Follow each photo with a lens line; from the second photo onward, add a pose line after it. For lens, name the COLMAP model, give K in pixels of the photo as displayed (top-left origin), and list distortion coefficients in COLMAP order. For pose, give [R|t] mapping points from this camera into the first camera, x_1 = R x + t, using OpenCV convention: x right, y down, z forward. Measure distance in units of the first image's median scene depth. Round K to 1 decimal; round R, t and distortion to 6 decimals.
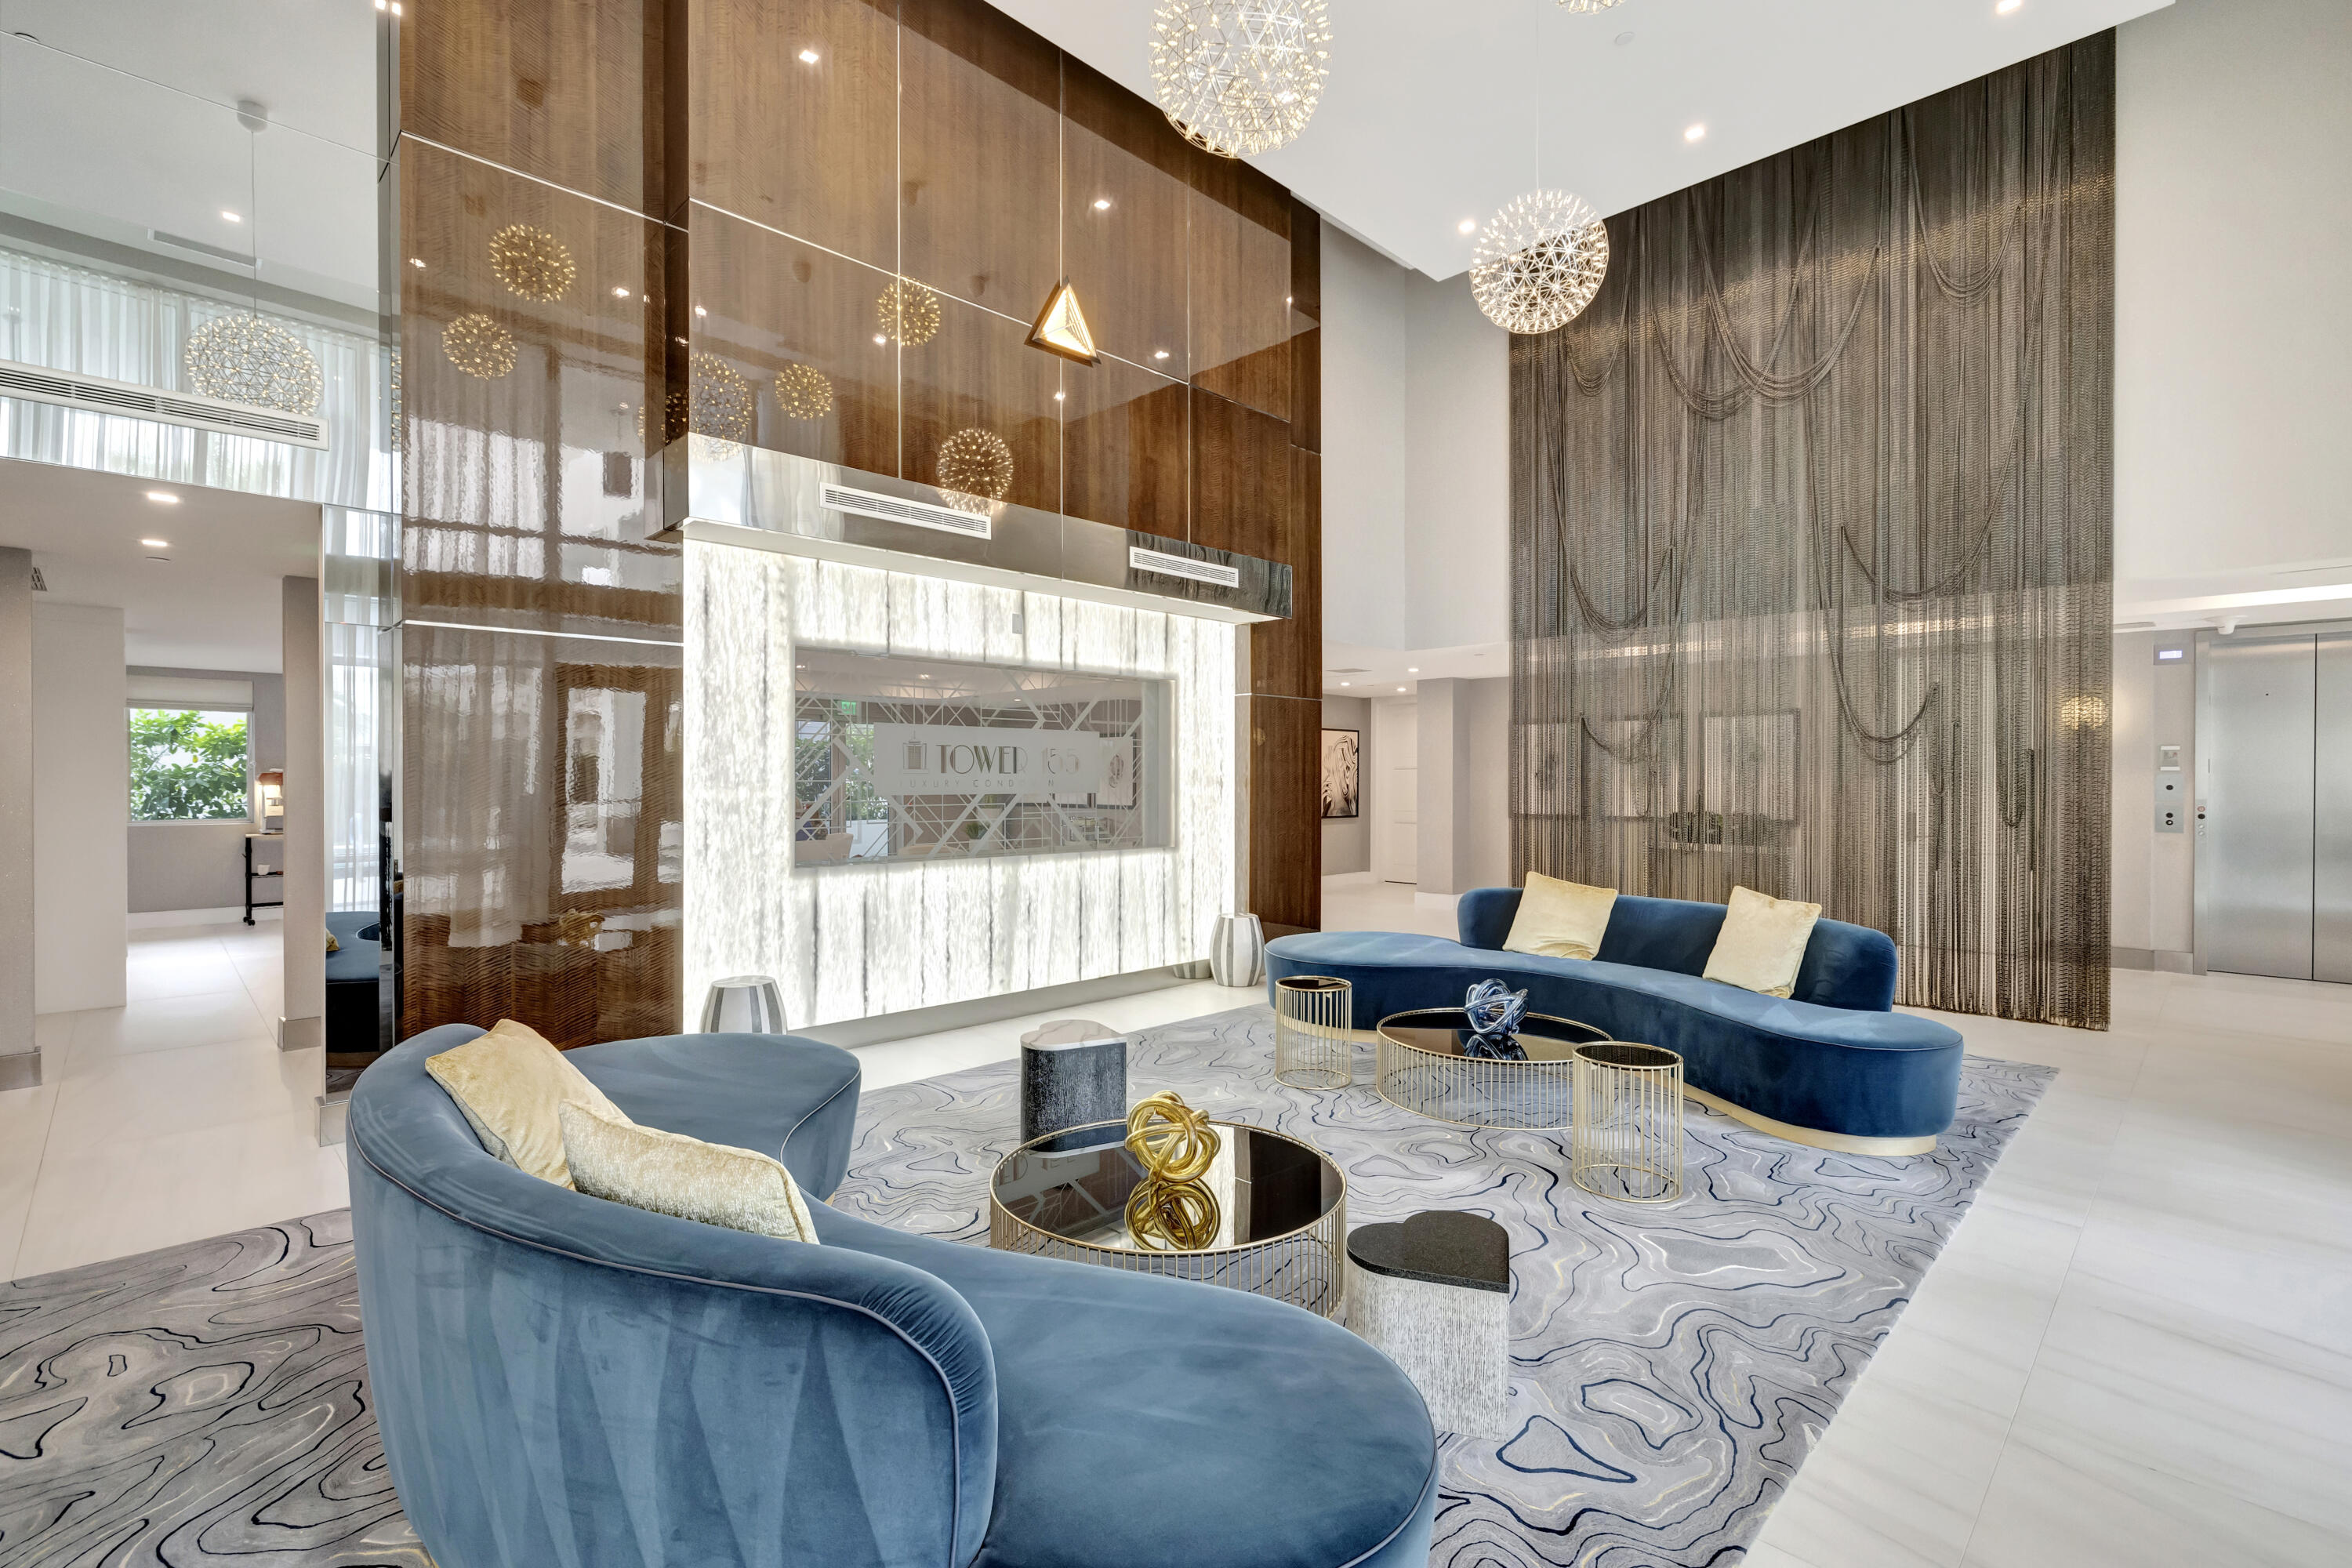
lens RADIAL K [[992.6, 0, 1176.0], [0, 992.6, 784.0], [0, 0, 1]] dist [0.012601, 0.000080]
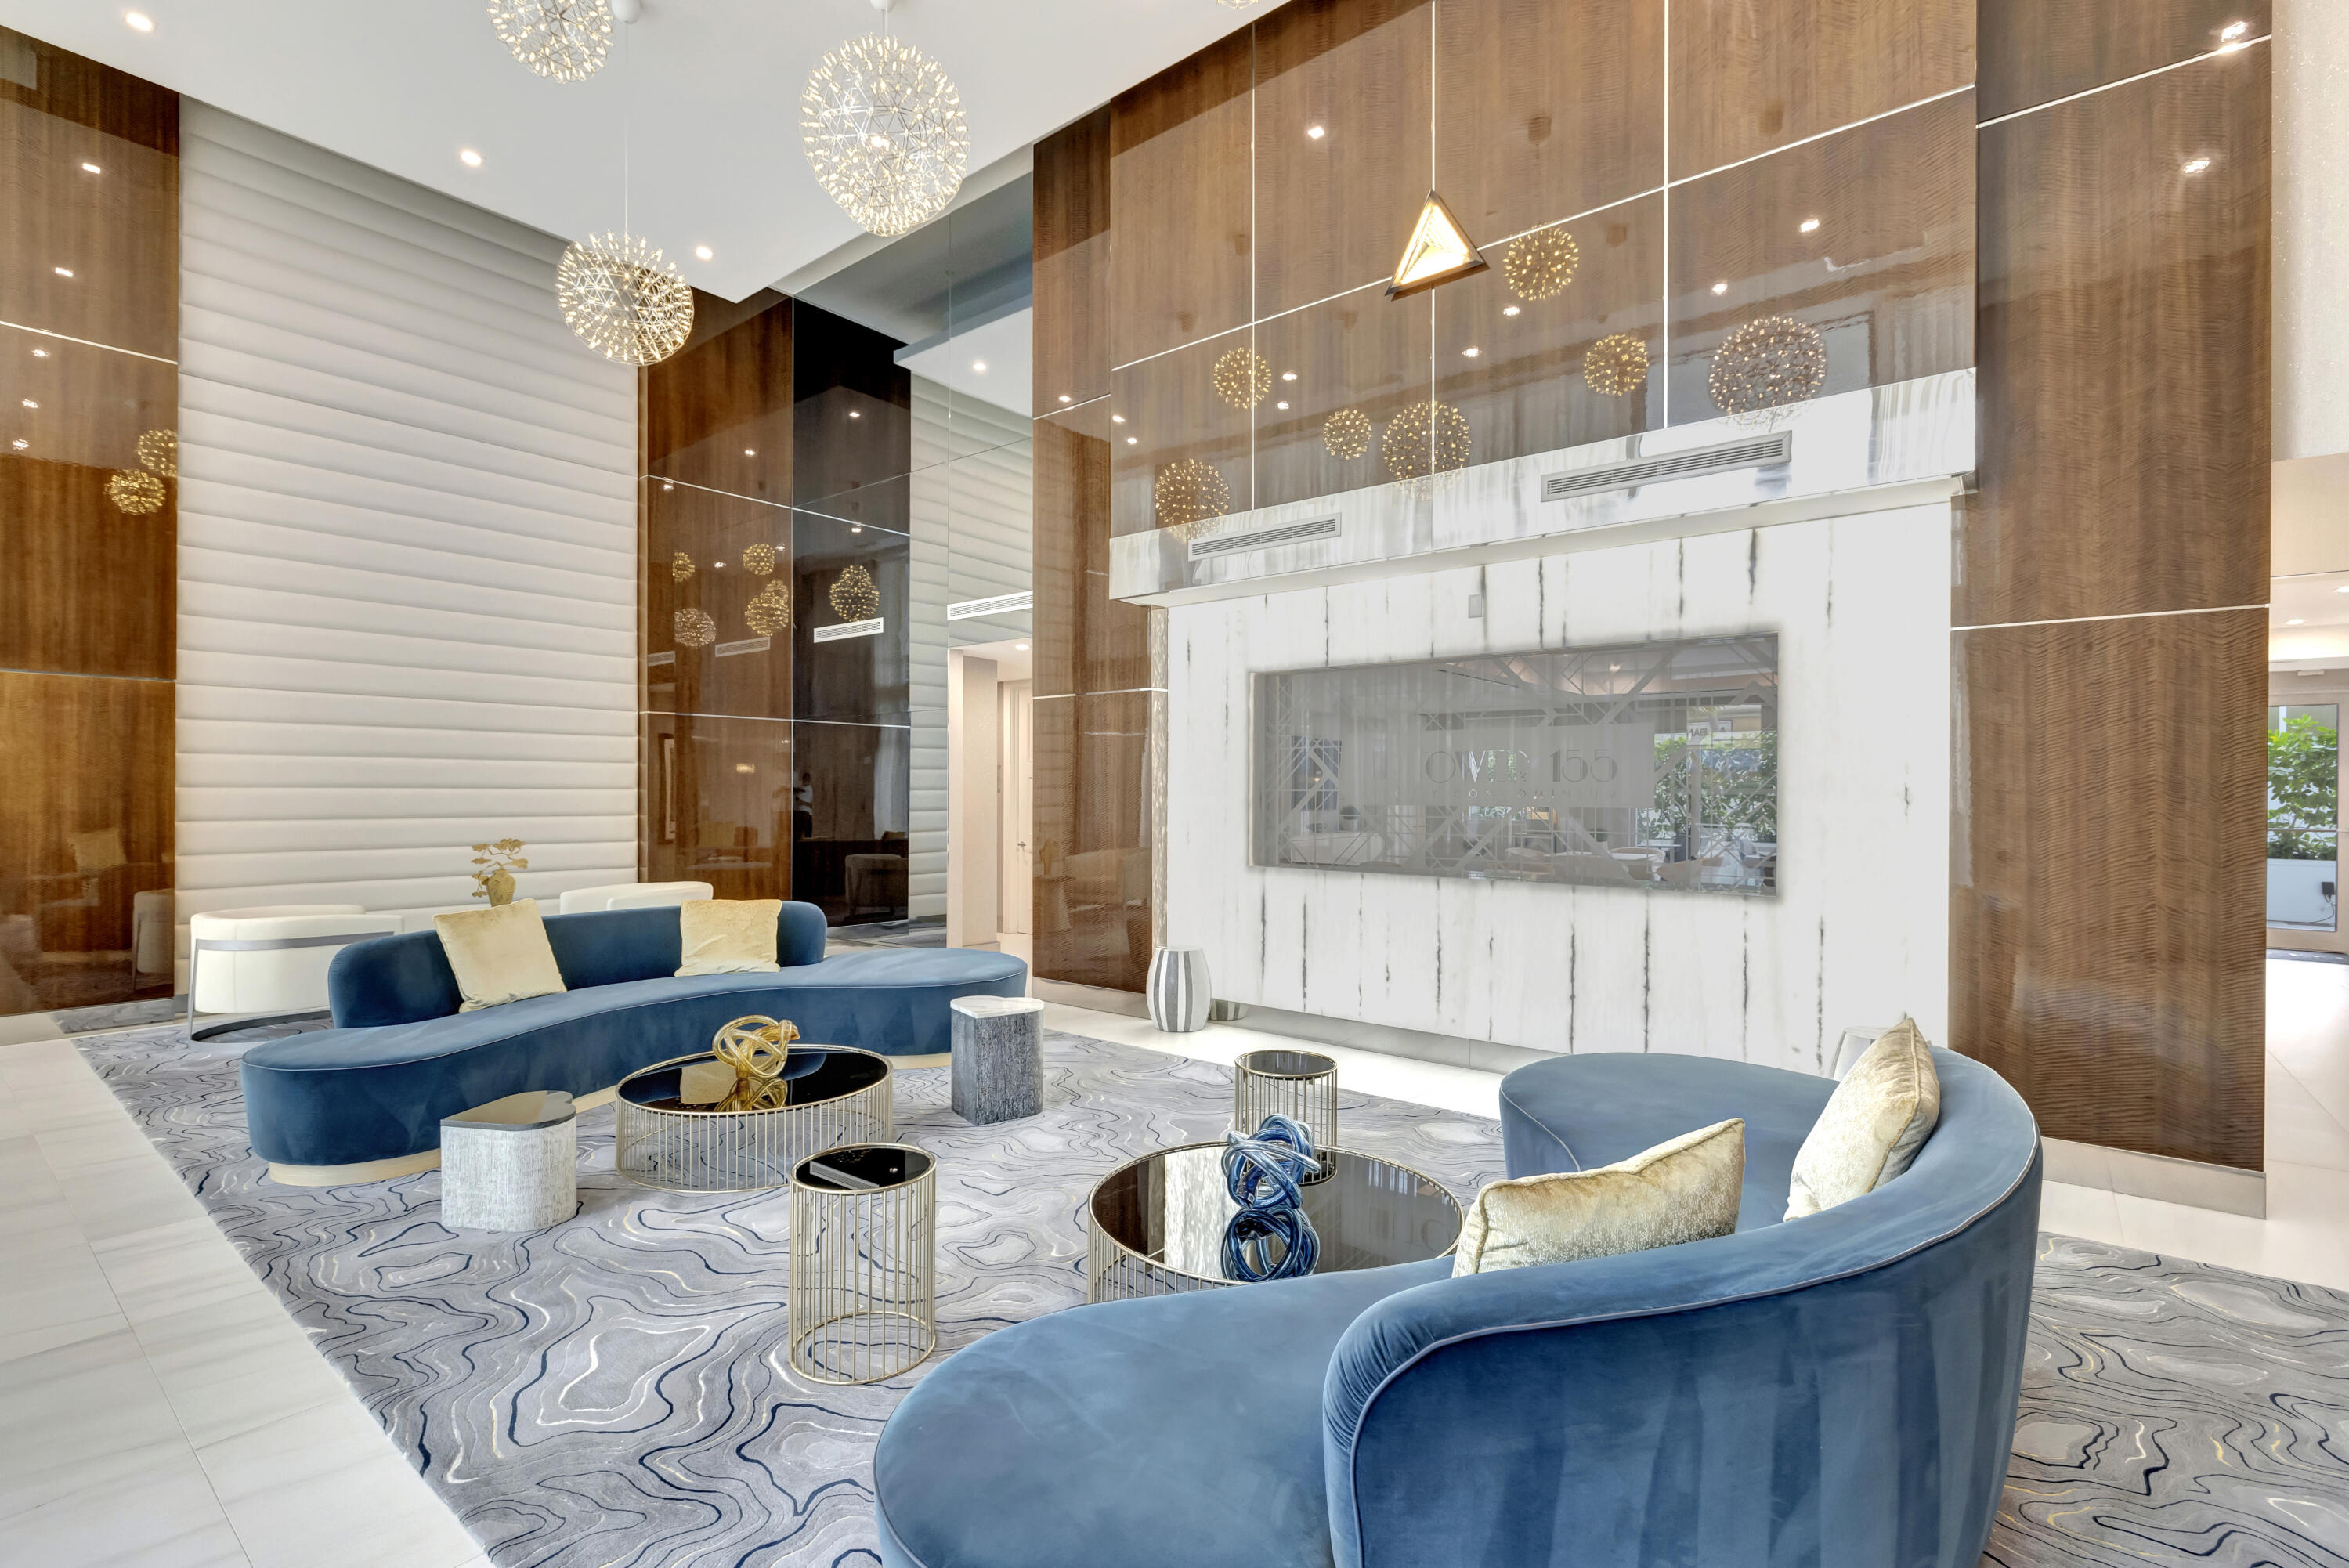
lens RADIAL K [[1044.6, 0, 1193.3], [0, 1044.6, 804.4], [0, 0, 1]] dist [0.000082, 0.000003]
pose [[0.156052, 0.010962, -0.987688, 0.782320], [-0.011257, 0.999893, 0.009319, 0.002773], [0.987685, 0.009665, 0.156158, 0.713144]]
